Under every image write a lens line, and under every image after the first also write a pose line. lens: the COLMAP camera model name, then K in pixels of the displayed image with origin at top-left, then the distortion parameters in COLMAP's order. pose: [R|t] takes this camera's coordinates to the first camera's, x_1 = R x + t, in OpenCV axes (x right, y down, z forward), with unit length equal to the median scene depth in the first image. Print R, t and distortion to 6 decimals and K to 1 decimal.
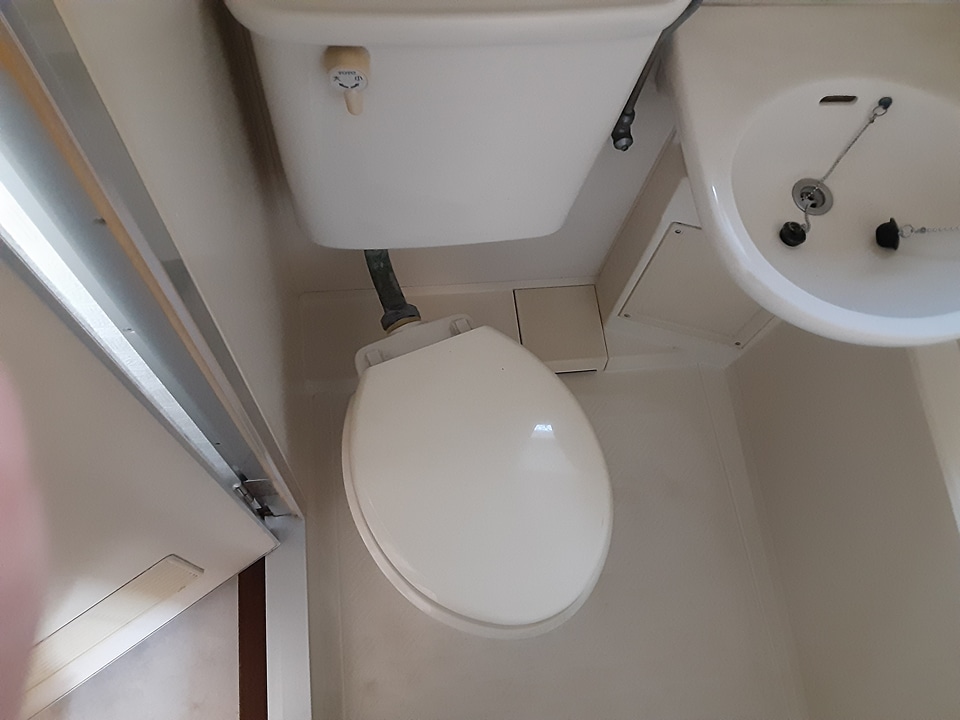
lens RADIAL K [[774.7, 0, 485.9], [0, 774.7, 358.8], [0, 0, 1]] dist [0.114870, -0.162644]
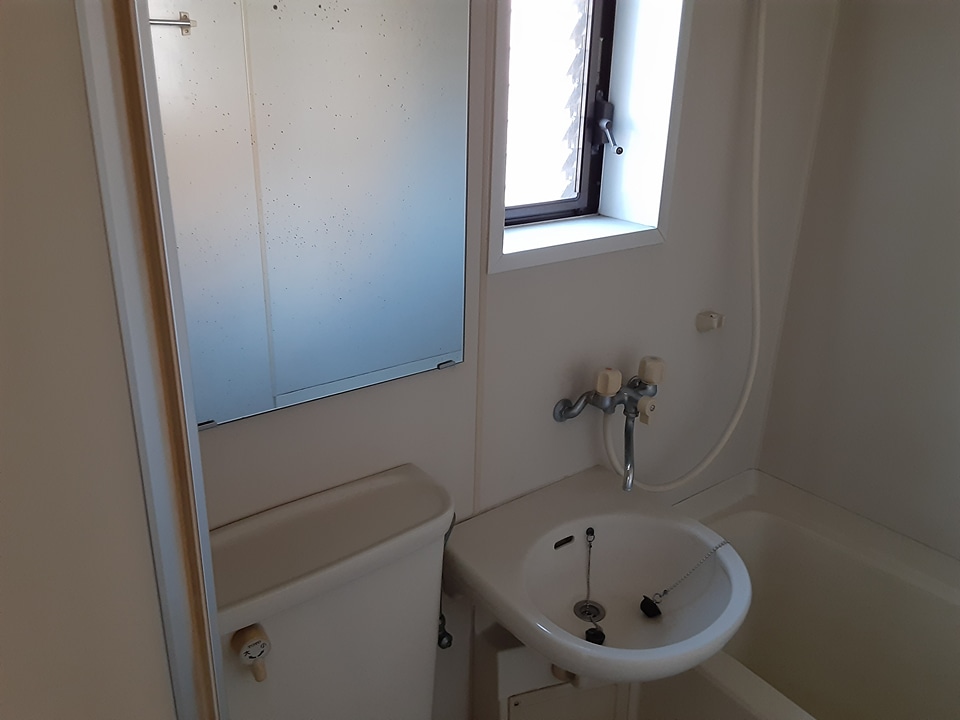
lens RADIAL K [[774.7, 0, 485.9], [0, 774.7, 358.8], [0, 0, 1]] dist [0.114870, -0.162644]
pose [[0.848316, -0.278227, 0.450500, -0.295991], [0.514654, 0.633268, -0.578017, 0.277260], [-0.124468, 0.722192, 0.680401, -0.267751]]
